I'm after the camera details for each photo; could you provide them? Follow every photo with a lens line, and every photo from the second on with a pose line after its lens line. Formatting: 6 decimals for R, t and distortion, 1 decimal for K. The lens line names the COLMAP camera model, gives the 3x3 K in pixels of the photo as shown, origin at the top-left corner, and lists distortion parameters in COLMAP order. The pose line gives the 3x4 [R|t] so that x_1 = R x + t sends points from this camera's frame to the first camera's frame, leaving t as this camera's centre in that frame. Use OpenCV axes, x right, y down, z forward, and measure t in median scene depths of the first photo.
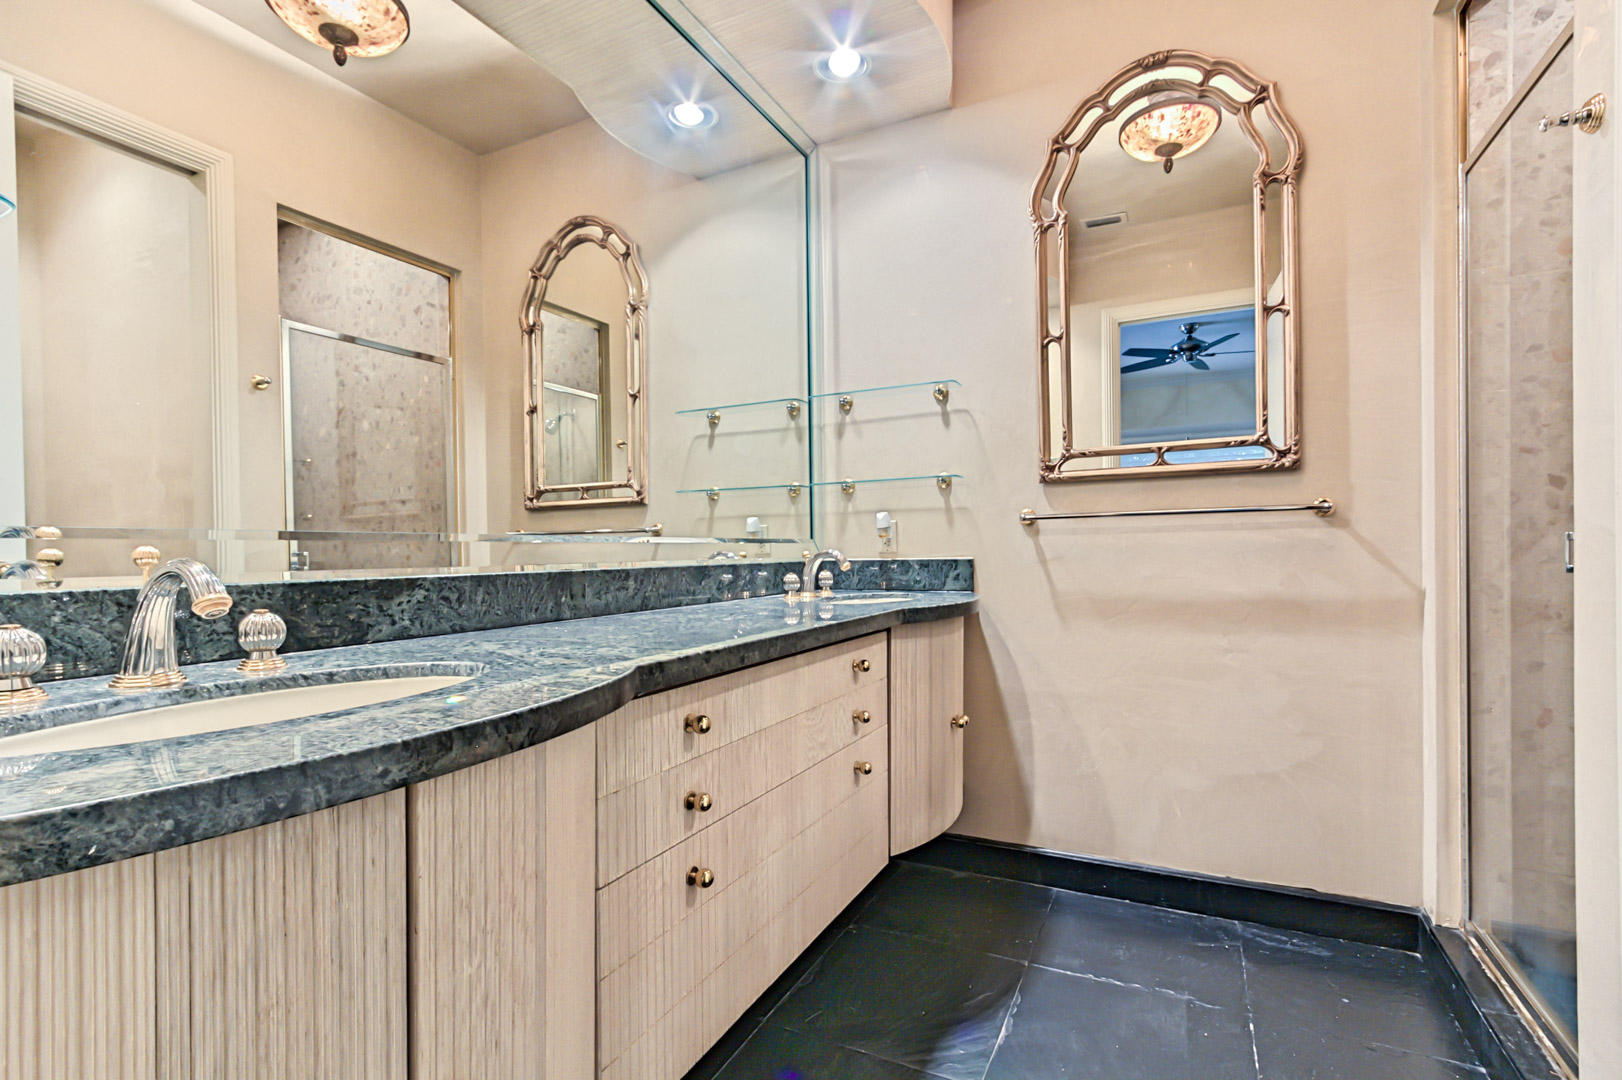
lens RADIAL K [[740.1, 0, 808.2], [0, 740.1, 550.7], [0, 0, 1]] dist [-0.004085, -0.000173]
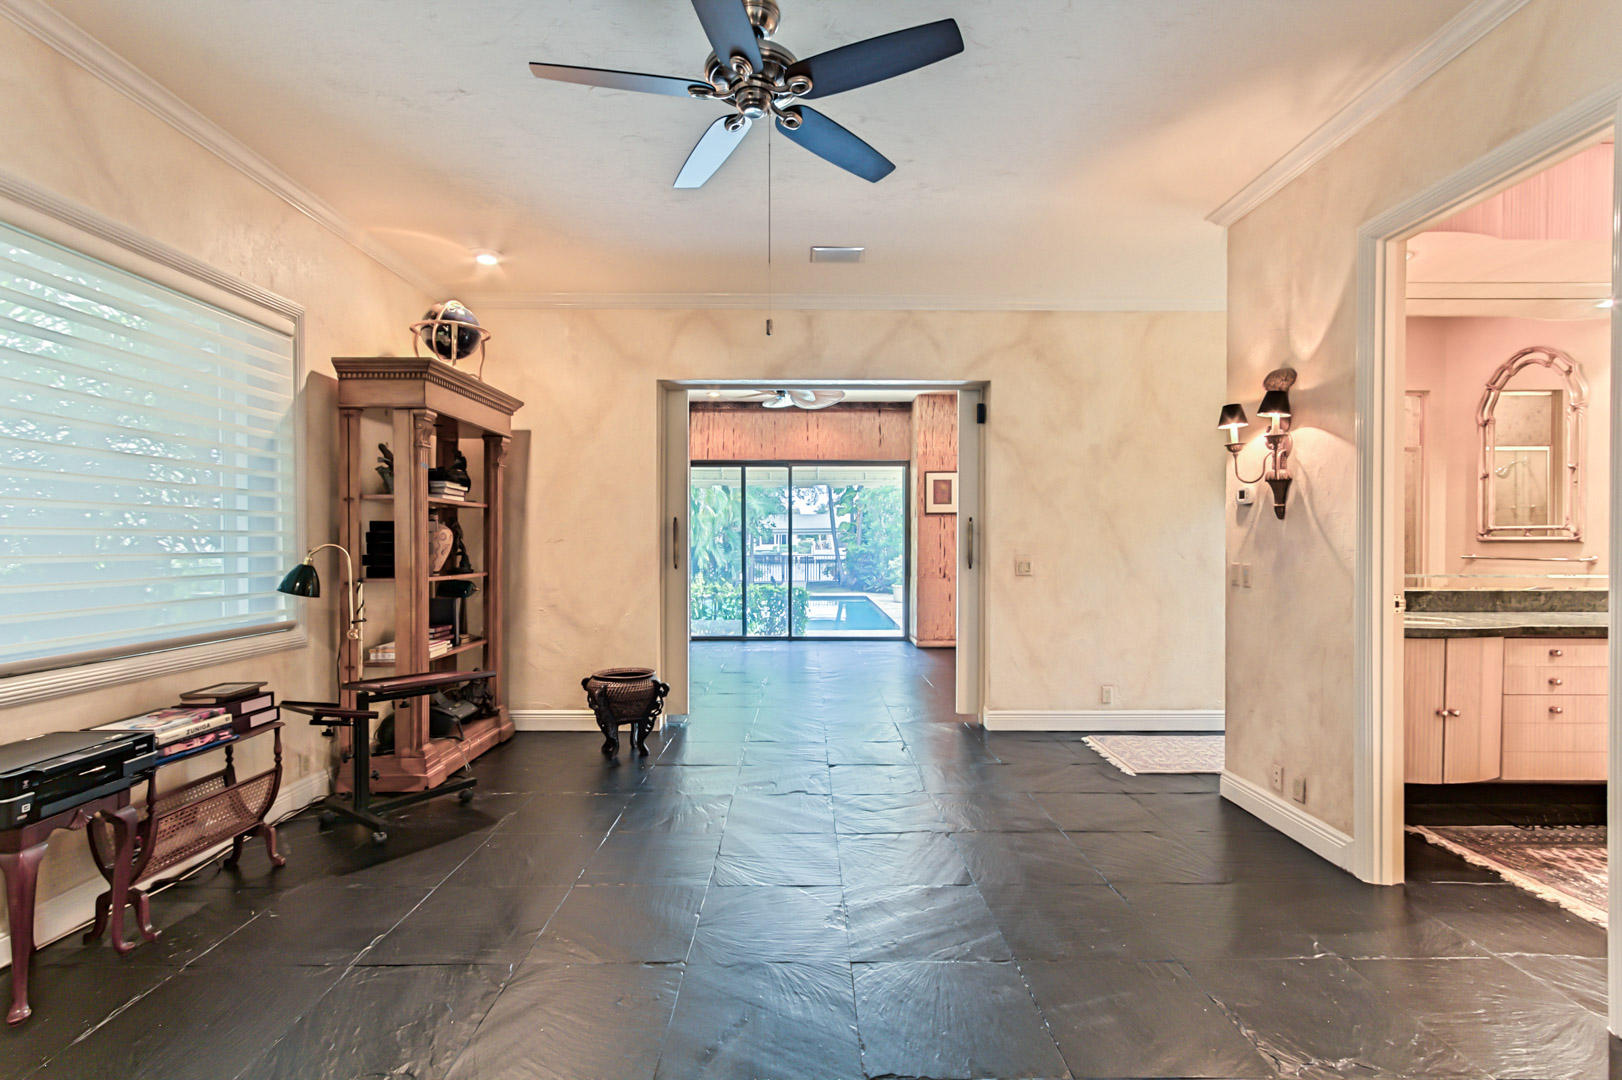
lens RADIAL K [[740.1, 0, 805.8], [0, 740.1, 548.9], [0, 0, 1]] dist [-0.004085, -0.000173]
pose [[0.453061, 0.024323, -0.891148, 0.377732], [-0.007535, 0.999696, 0.023455, -0.071882], [0.891448, -0.003912, 0.453106, -1.007779]]
